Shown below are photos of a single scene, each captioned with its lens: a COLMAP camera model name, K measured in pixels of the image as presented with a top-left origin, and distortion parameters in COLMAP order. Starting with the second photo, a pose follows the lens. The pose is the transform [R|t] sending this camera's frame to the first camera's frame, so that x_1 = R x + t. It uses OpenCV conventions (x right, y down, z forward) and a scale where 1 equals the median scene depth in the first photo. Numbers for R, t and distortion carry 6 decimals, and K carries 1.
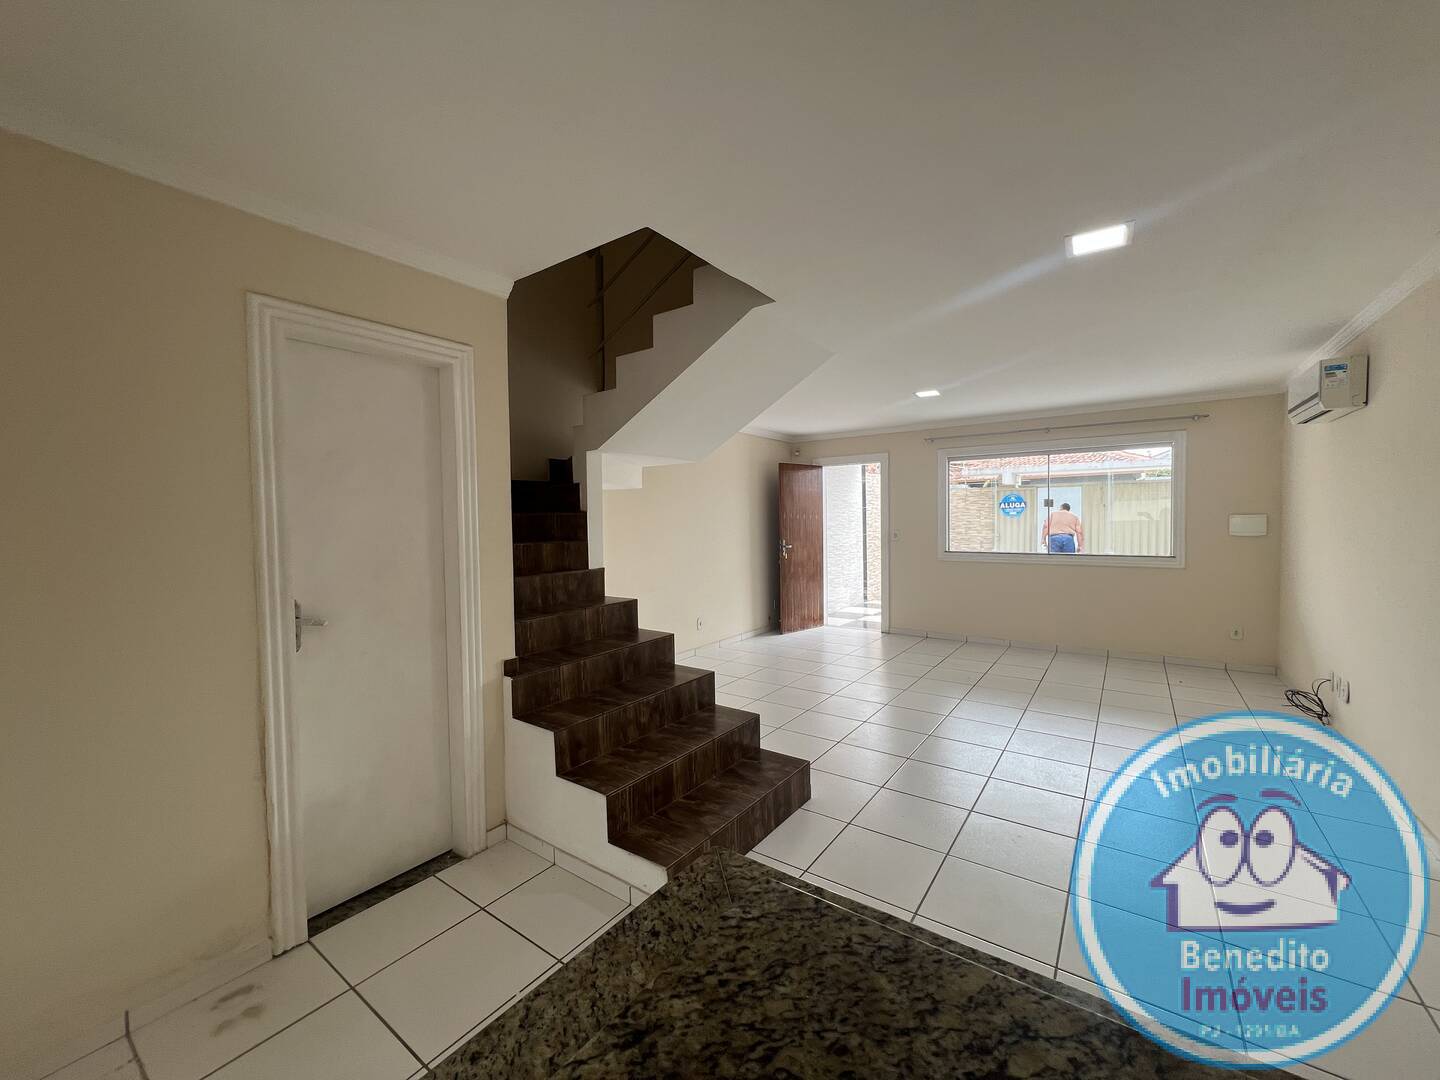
lens RADIAL K [[574.1, 0, 714.9], [0, 574.1, 538.4], [0, 0, 1]] dist [-0.003426, 0.000203]
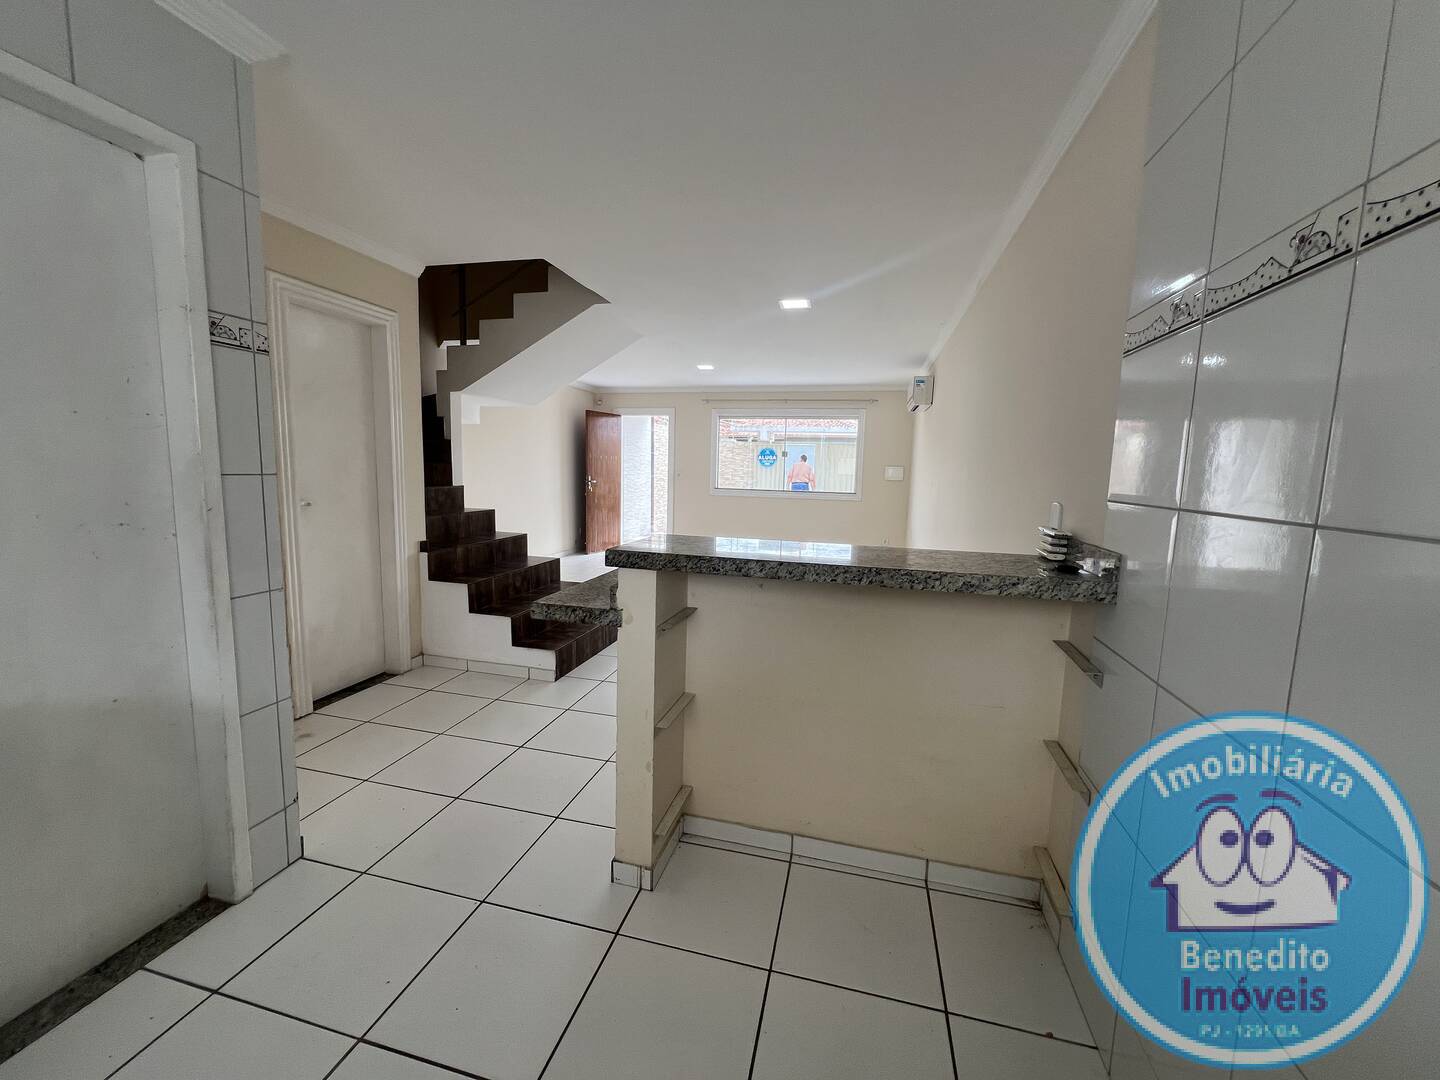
lens RADIAL K [[574.1, 0, 718.0], [0, 574.1, 536.7], [0, 0, 1]] dist [-0.003426, 0.000203]
pose [[0.927581, -0.006306, 0.373570, -0.157456], [-0.026210, 0.996296, 0.081897, 0.048871], [-0.372703, -0.085757, 0.923980, -0.426688]]
